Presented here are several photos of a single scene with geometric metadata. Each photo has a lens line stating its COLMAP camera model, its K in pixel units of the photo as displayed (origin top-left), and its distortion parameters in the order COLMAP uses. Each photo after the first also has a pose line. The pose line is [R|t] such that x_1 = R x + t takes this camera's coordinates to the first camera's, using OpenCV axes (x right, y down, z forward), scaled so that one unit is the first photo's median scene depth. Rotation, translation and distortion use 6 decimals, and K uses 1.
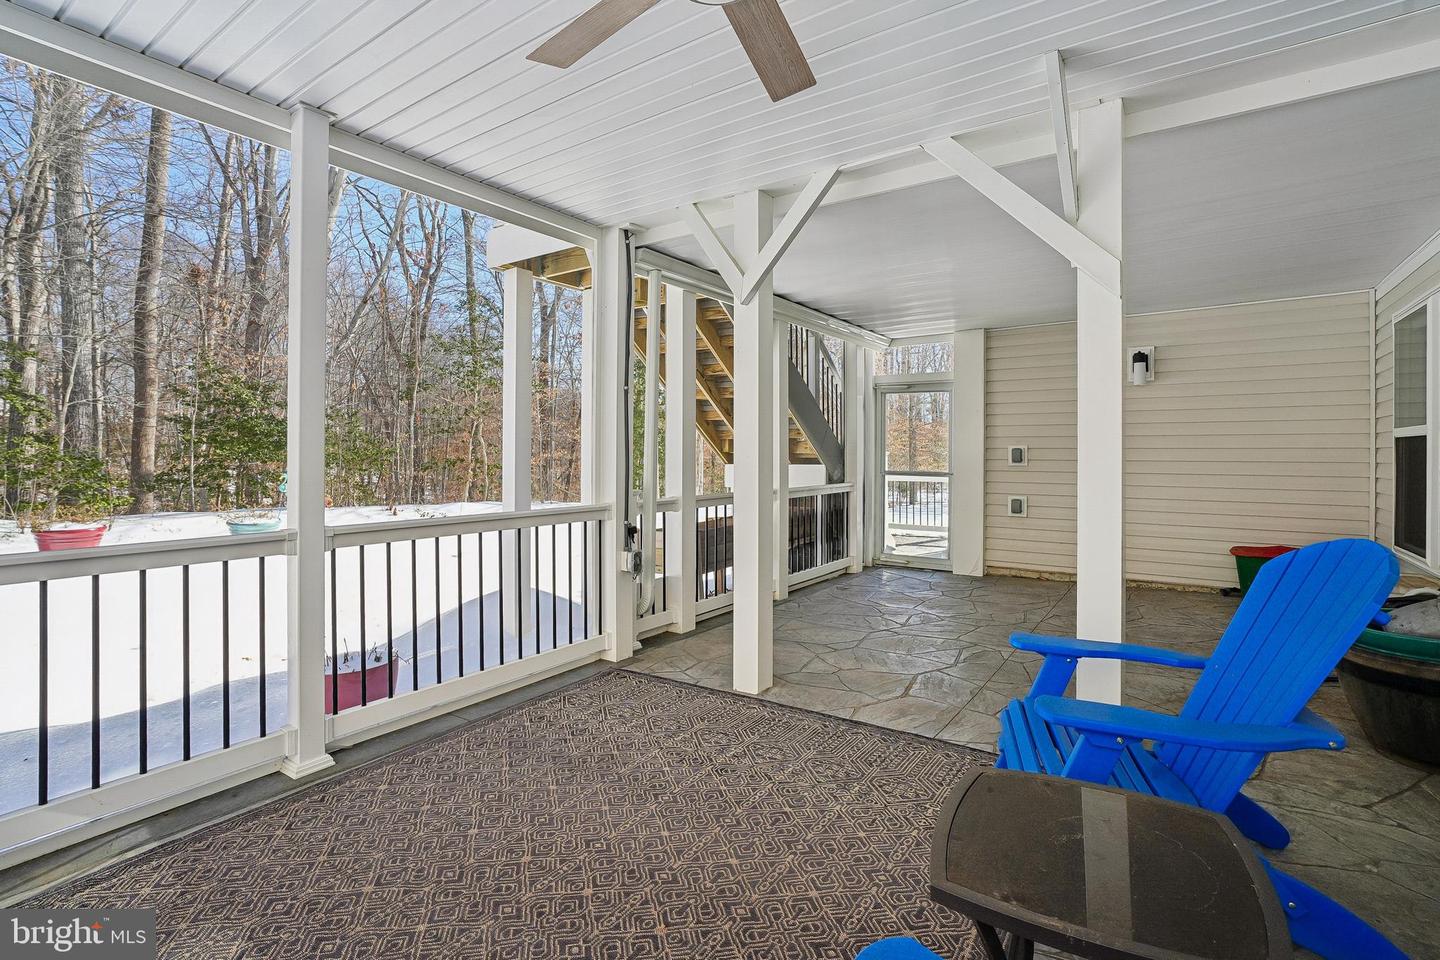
lens RADIAL K [[672.0, 0, 721.5], [0, 672.0, 467.2], [0, 0, 1]] dist [-0.016893, 0.007205]
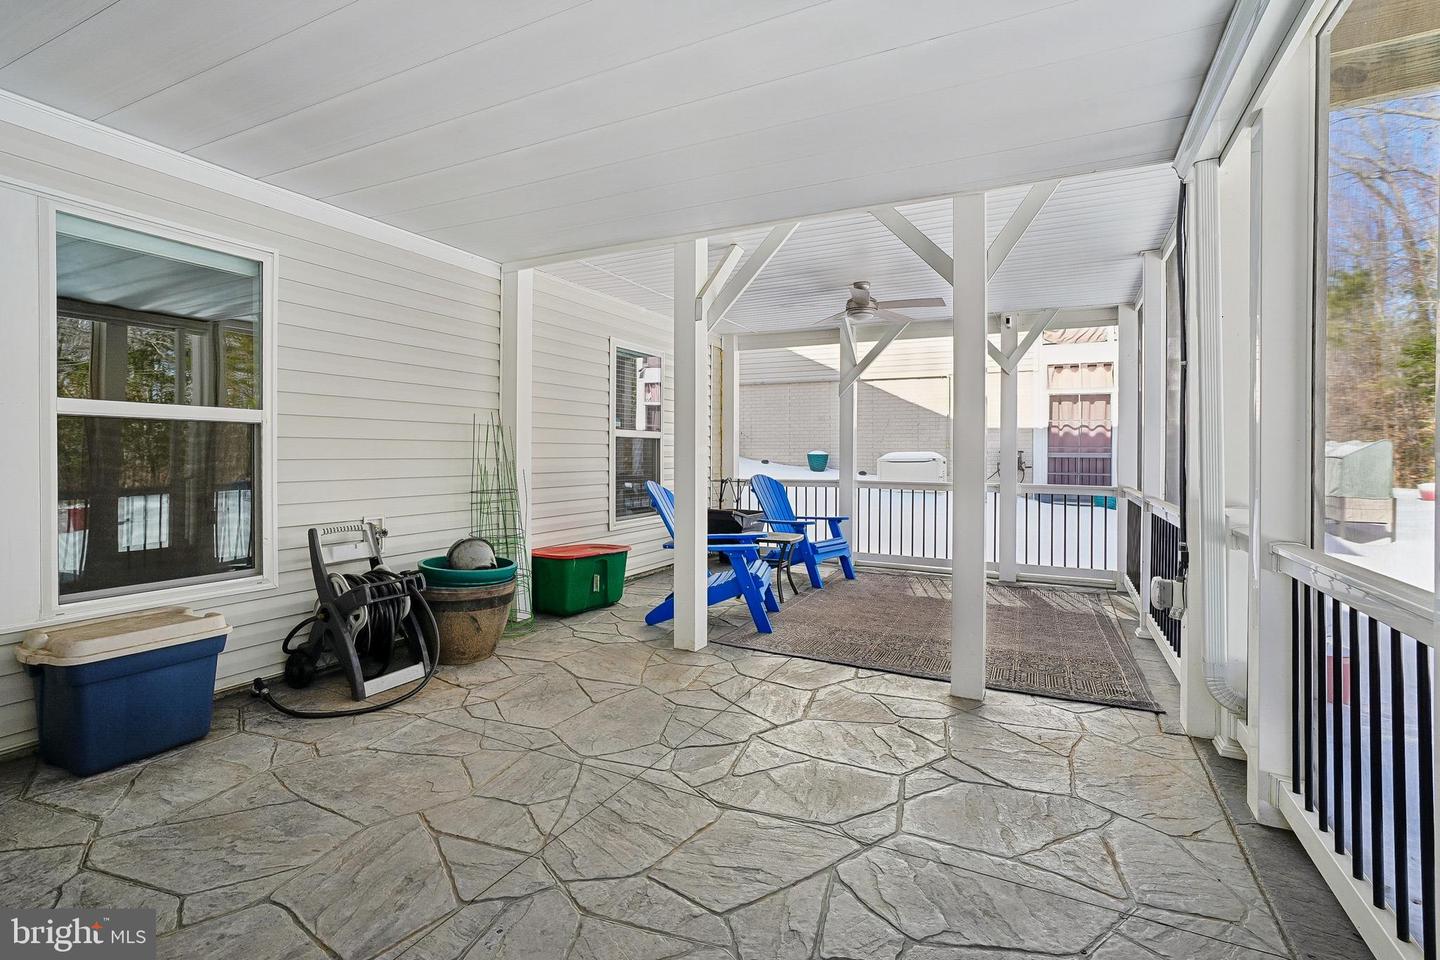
lens RADIAL K [[672.0, 0, 733.3], [0, 672.0, 454.3], [0, 0, 1]] dist [-0.016893, 0.007205]
pose [[-0.986180, -0.005961, -0.165570, 0.519436], [-0.007906, 0.999907, 0.011088, -0.021788], [0.165489, 0.012244, -0.986136, 1.812705]]
